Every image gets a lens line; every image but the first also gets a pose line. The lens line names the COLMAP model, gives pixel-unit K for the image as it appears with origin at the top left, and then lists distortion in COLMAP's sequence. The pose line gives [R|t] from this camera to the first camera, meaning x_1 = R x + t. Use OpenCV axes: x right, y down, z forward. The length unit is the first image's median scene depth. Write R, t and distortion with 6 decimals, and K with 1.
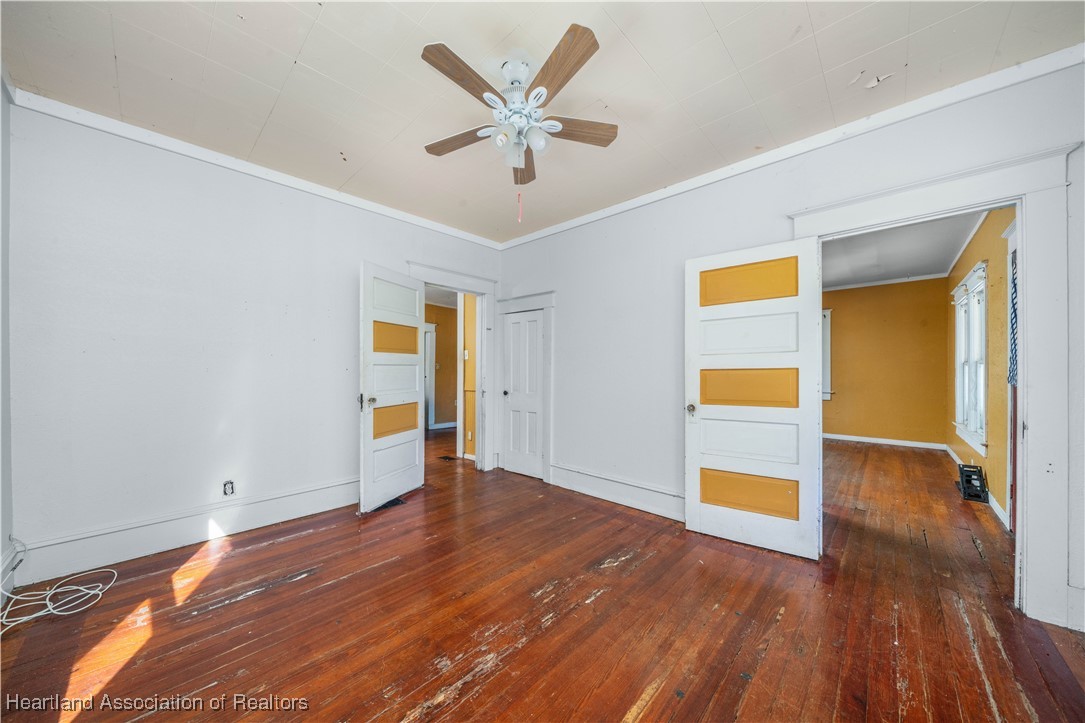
lens RADIAL K [[374.4, 0, 537.0], [0, 374.4, 370.1], [0, 0, 1]] dist [-0.006713, 0.000179]
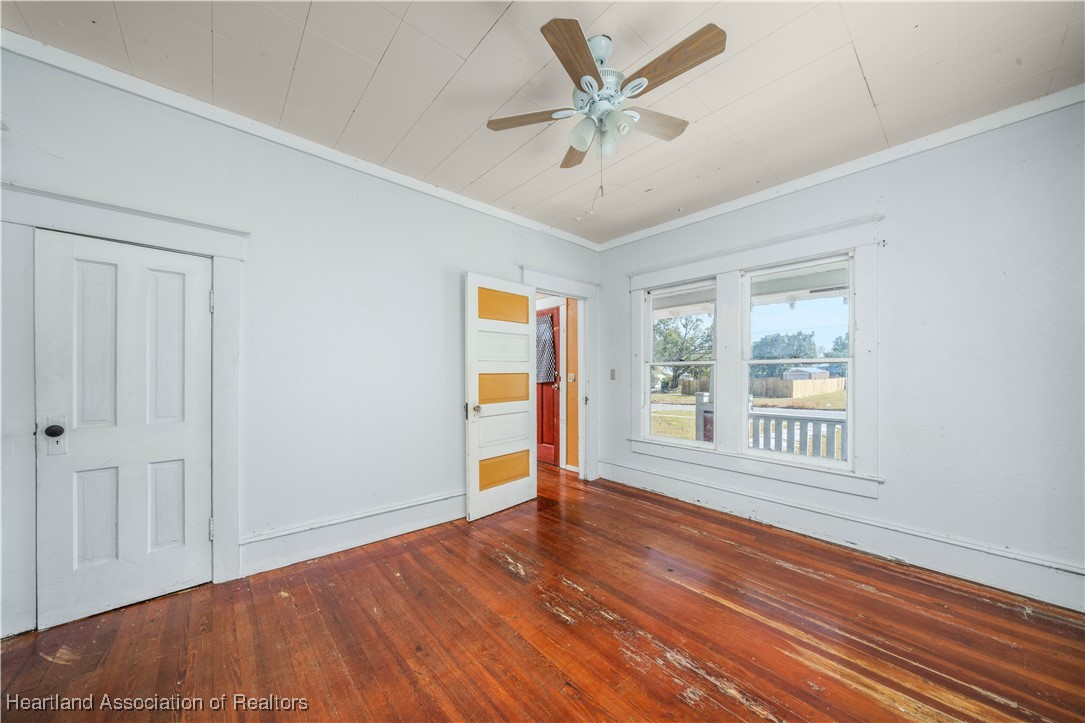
lens RADIAL K [[374.4, 0, 538.2], [0, 374.4, 369.9], [0, 0, 1]] dist [-0.006713, 0.000179]
pose [[0.091133, 0.008147, 0.995805, -0.699805], [-0.007024, 0.999947, -0.007538, -0.005137], [-0.995814, -0.006307, 0.091186, 0.751895]]
